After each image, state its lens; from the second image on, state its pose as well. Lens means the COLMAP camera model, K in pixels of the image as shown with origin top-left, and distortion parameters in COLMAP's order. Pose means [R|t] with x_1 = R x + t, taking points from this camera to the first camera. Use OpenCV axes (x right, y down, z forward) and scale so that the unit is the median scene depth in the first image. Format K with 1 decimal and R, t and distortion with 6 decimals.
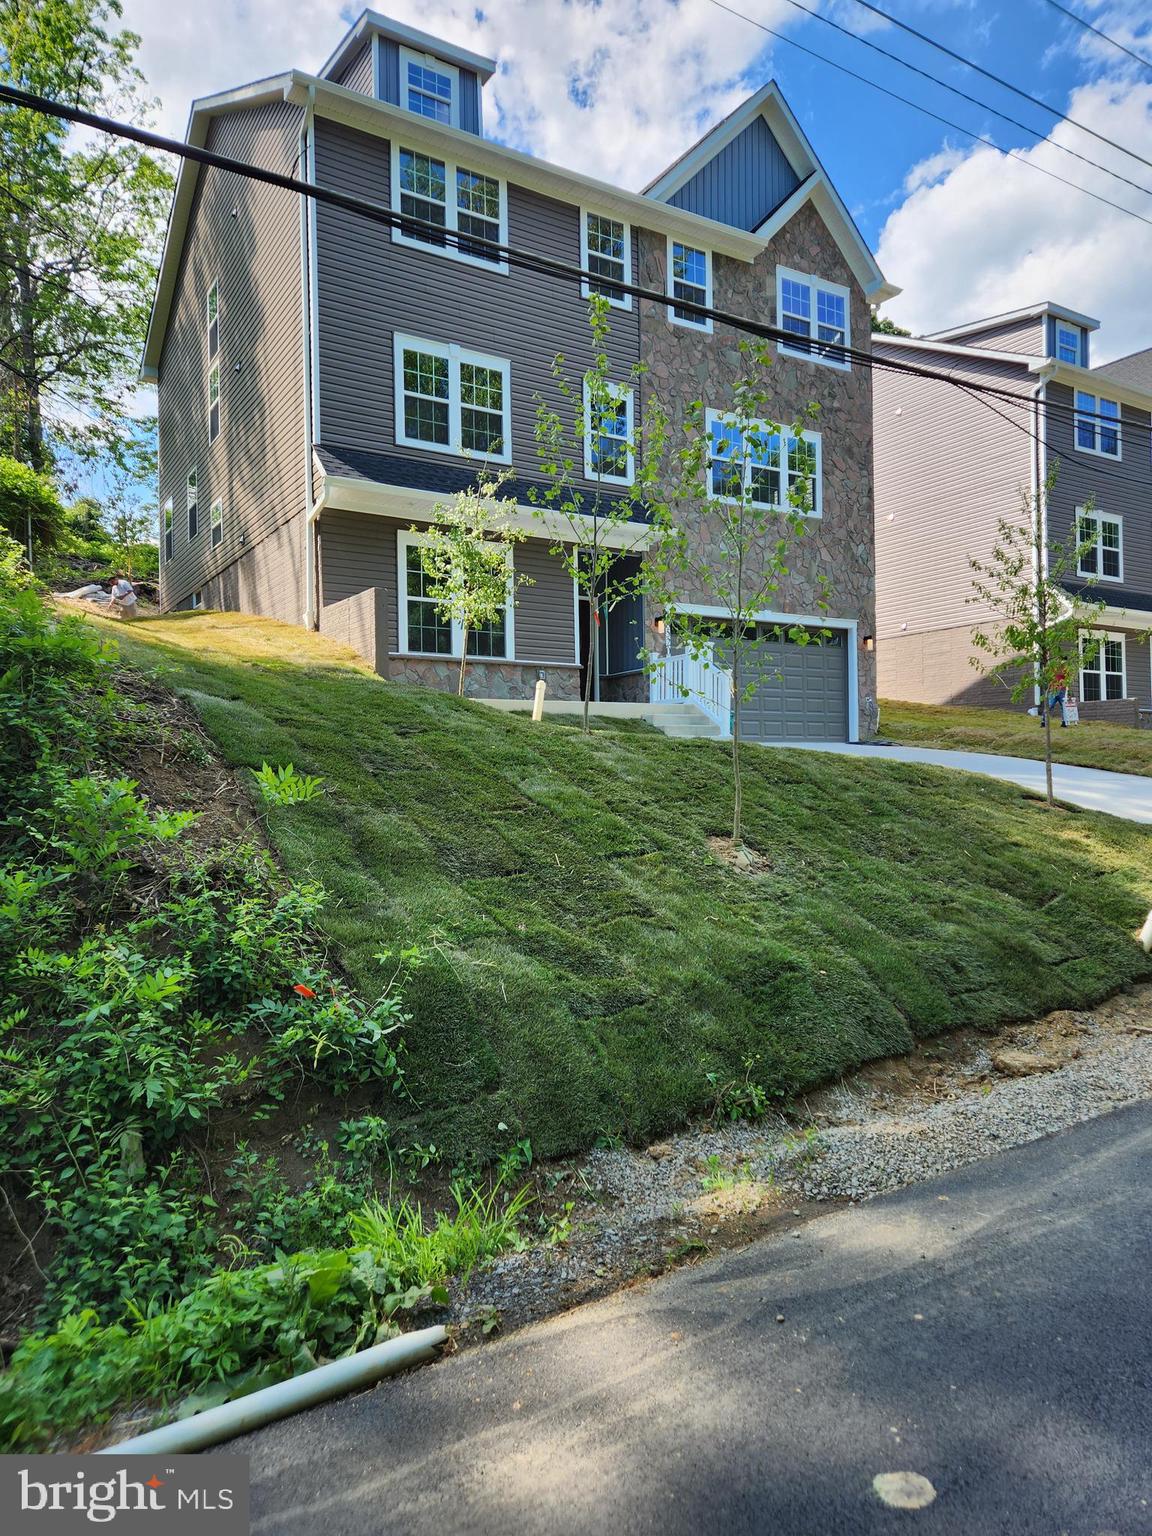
lens RADIAL K [[1018.6, 0, 587.3], [0, 1018.6, 748.5], [0, 0, 1]] dist [0.084237, -0.064990]
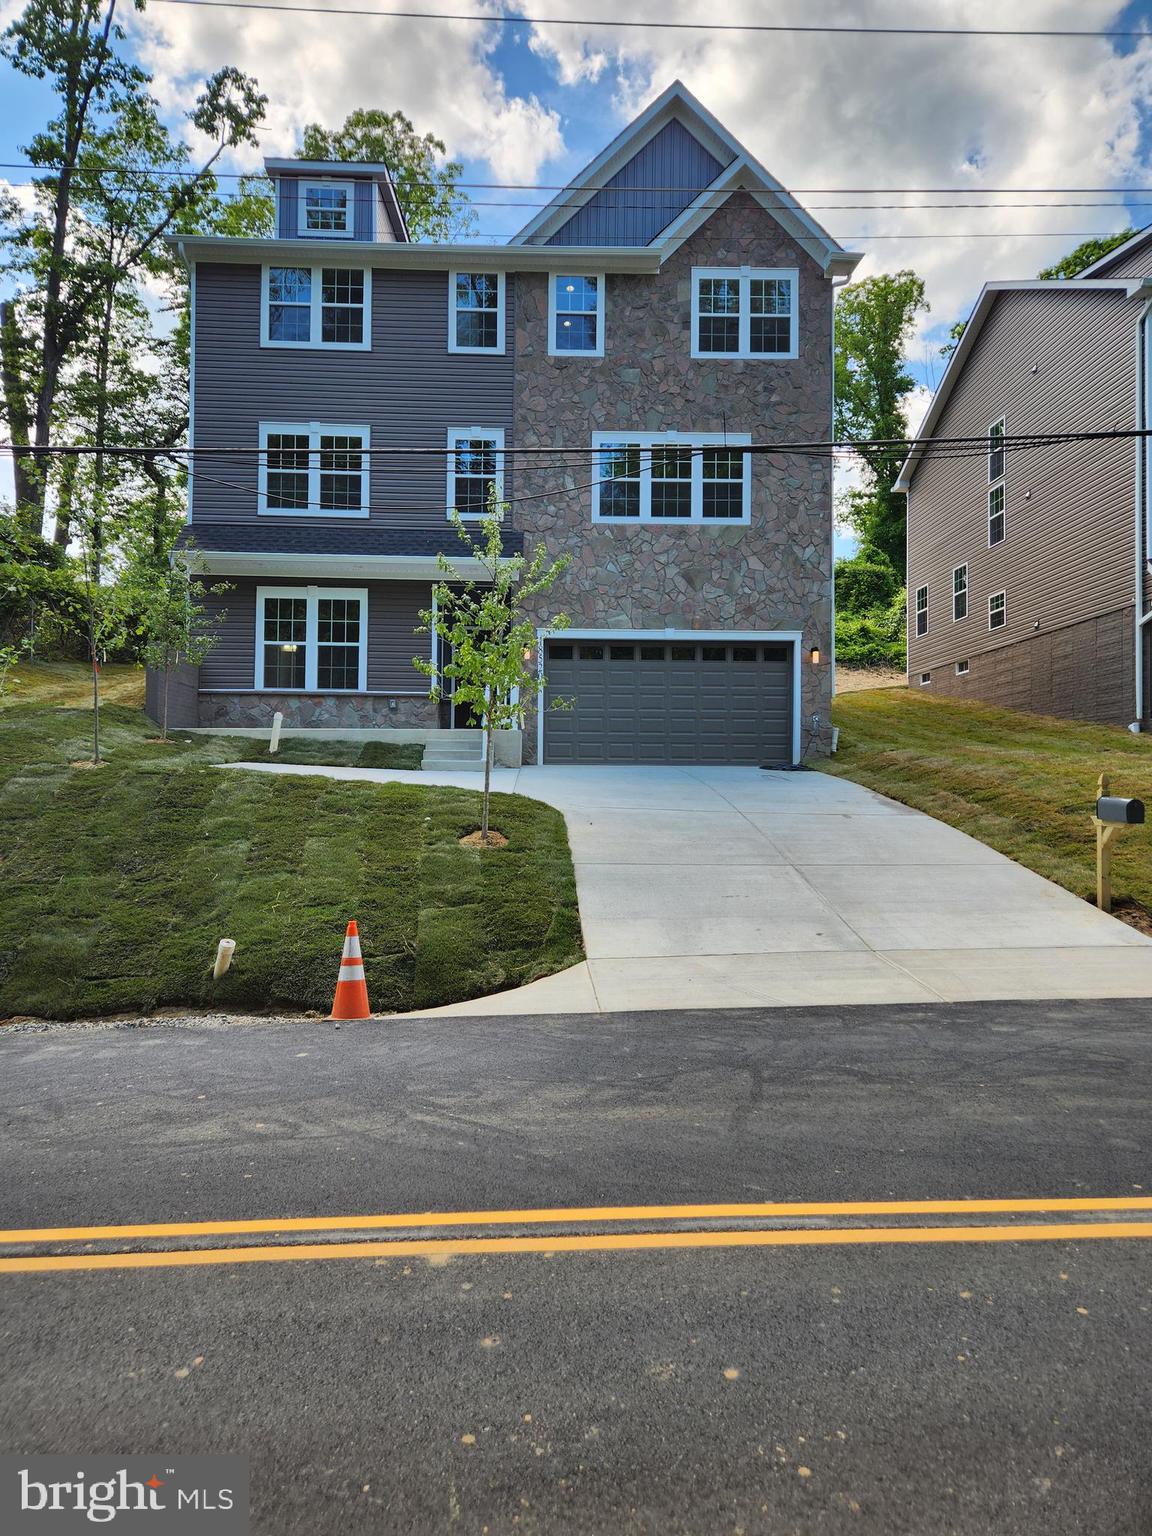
lens RADIAL K [[1018.6, 0, 580.0], [0, 1018.6, 750.9], [0, 0, 1]] dist [0.084237, -0.064990]
pose [[0.859447, -0.002006, -0.511220, 0.697915], [-0.004971, 0.999912, -0.012281, -0.008978], [0.511200, 0.013096, 0.859362, 0.156877]]
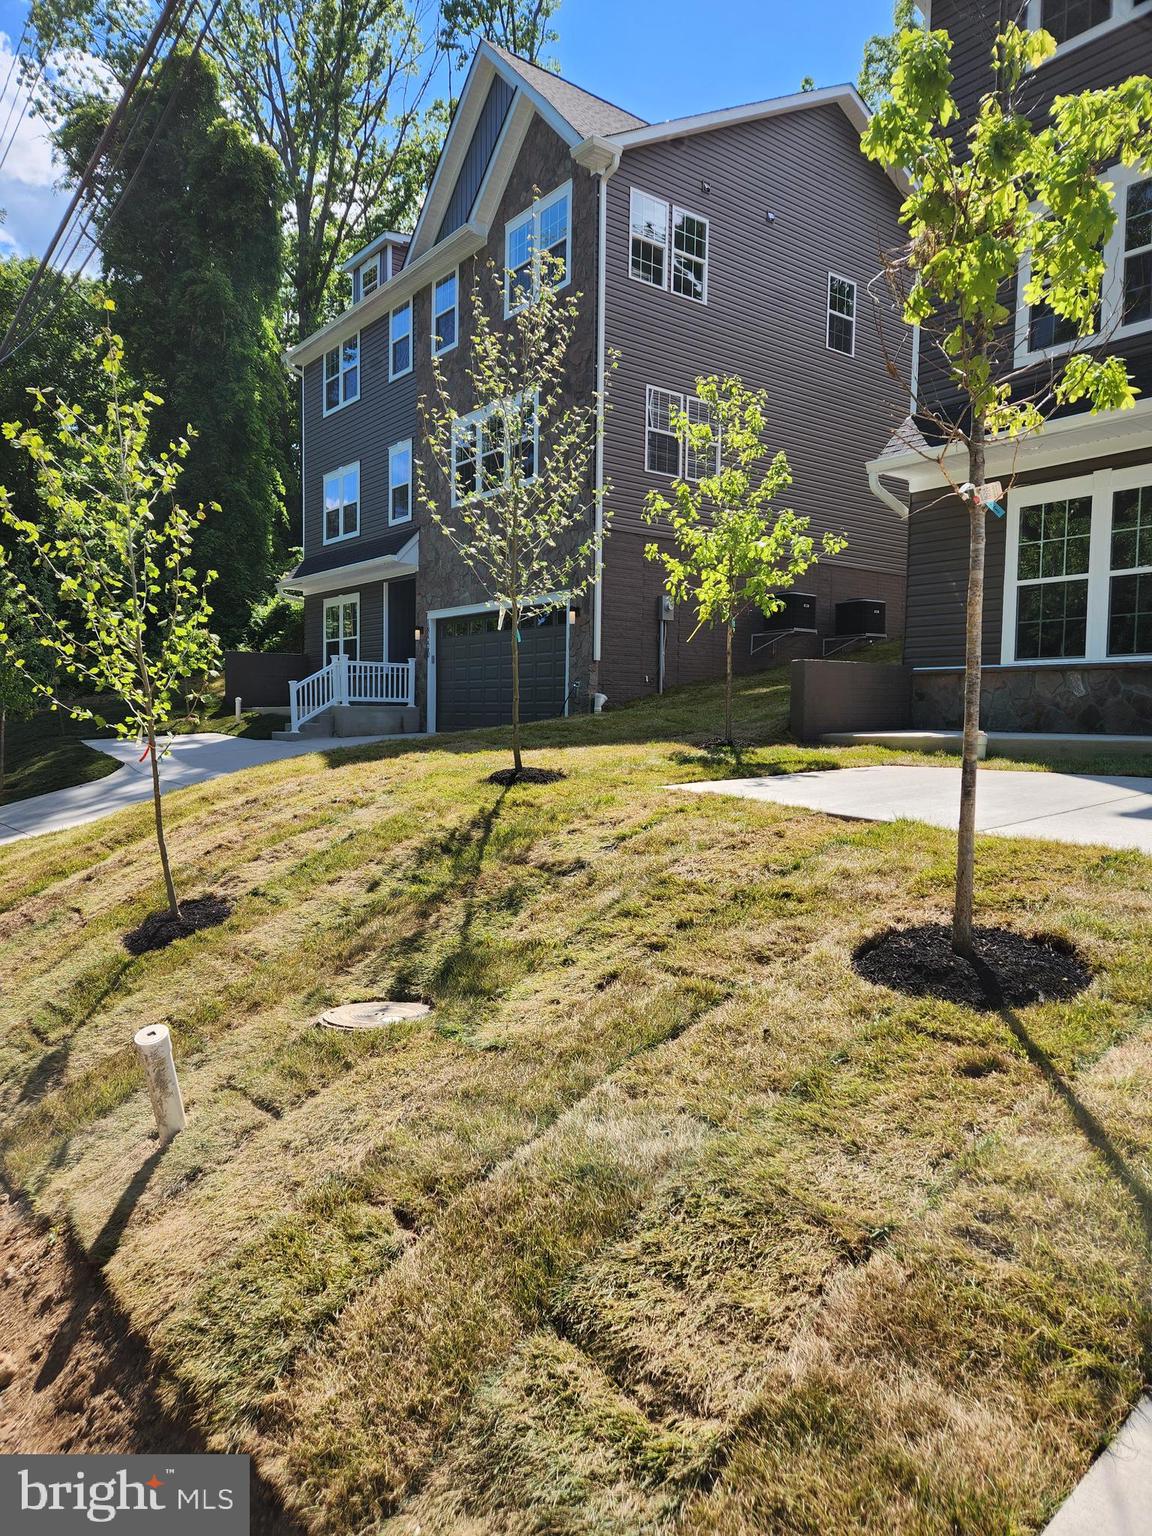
lens RADIAL K [[1018.6, 0, 560.9], [0, 1018.6, 757.0], [0, 0, 1]] dist [0.084237, -0.064990]
pose [[0.083931, 0.050926, -0.995169, 1.374341], [0.017528, 0.998463, 0.052573, -0.040700], [0.996317, -0.021856, 0.082909, 1.153100]]
